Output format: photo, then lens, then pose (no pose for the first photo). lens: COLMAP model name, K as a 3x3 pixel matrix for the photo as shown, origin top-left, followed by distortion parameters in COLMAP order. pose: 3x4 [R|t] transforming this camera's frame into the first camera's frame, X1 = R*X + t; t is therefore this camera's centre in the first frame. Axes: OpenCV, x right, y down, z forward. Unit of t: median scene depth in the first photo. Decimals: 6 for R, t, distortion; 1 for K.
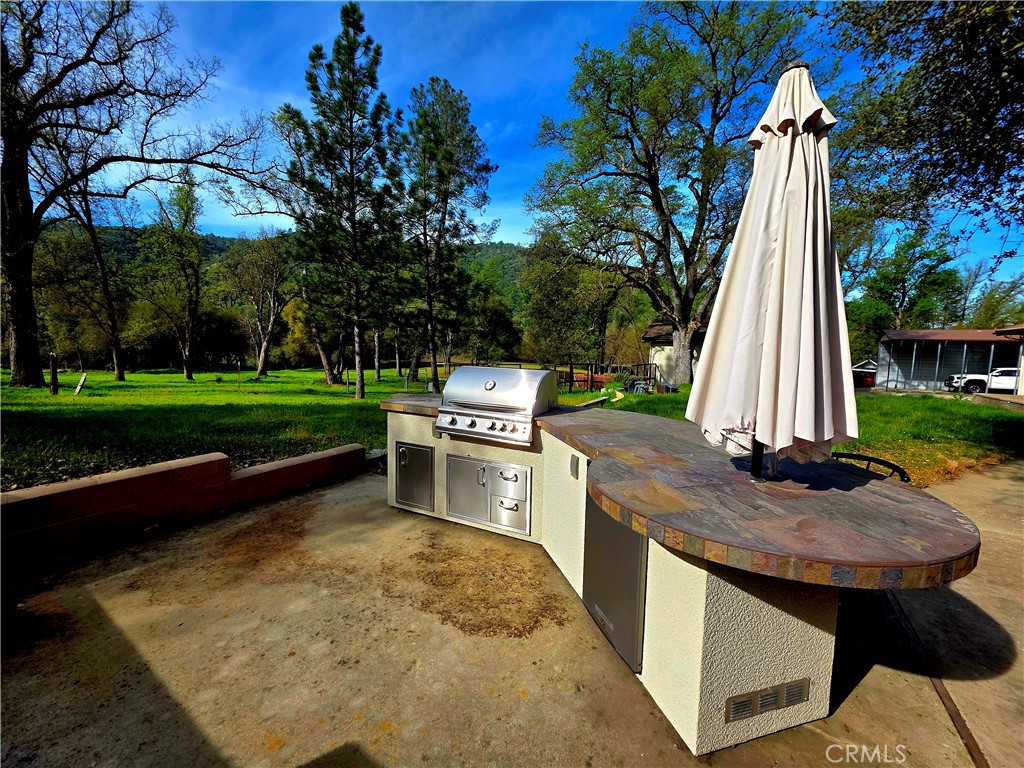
lens RADIAL K [[402.2, 0, 516.6], [0, 402.2, 382.2], [0, 0, 1]] dist [0.003823, -0.000380]
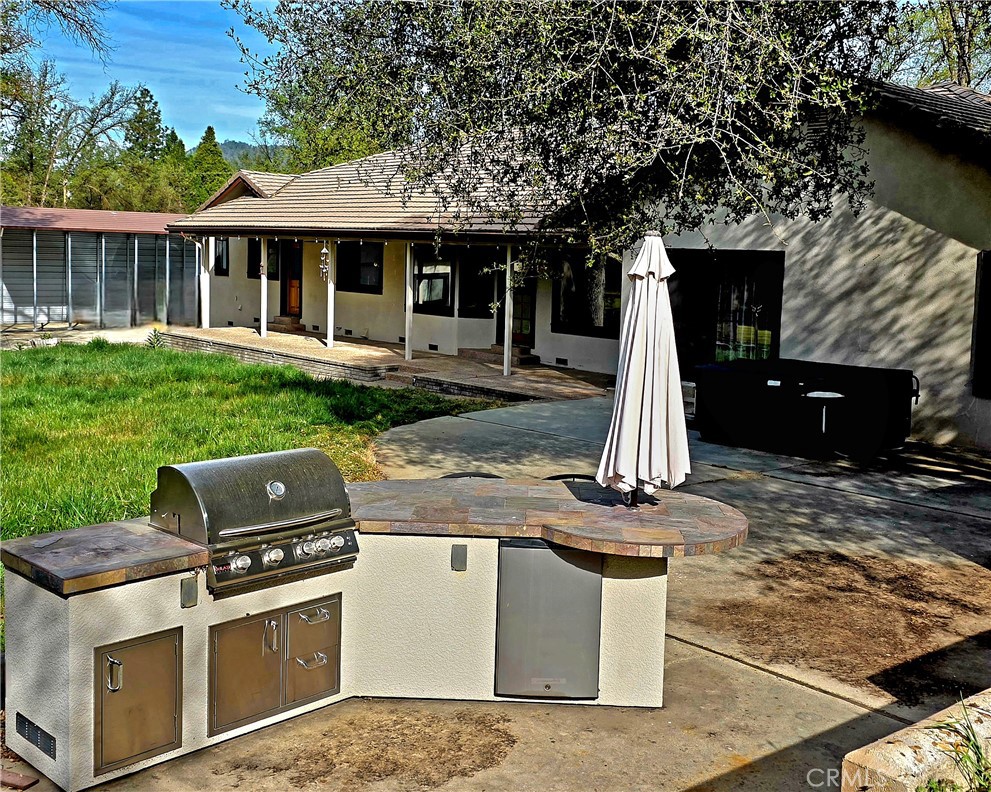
lens RADIAL K [[1180.2, 0, 496.8], [0, 1180.2, 395.1], [0, 0, 1]] dist [0.018367, 0.000000]
pose [[0.276514, -0.141634, 0.950515, -1.818354], [0.054054, 0.989806, 0.131764, -0.383911], [-0.959488, 0.014945, 0.281352, 0.187904]]
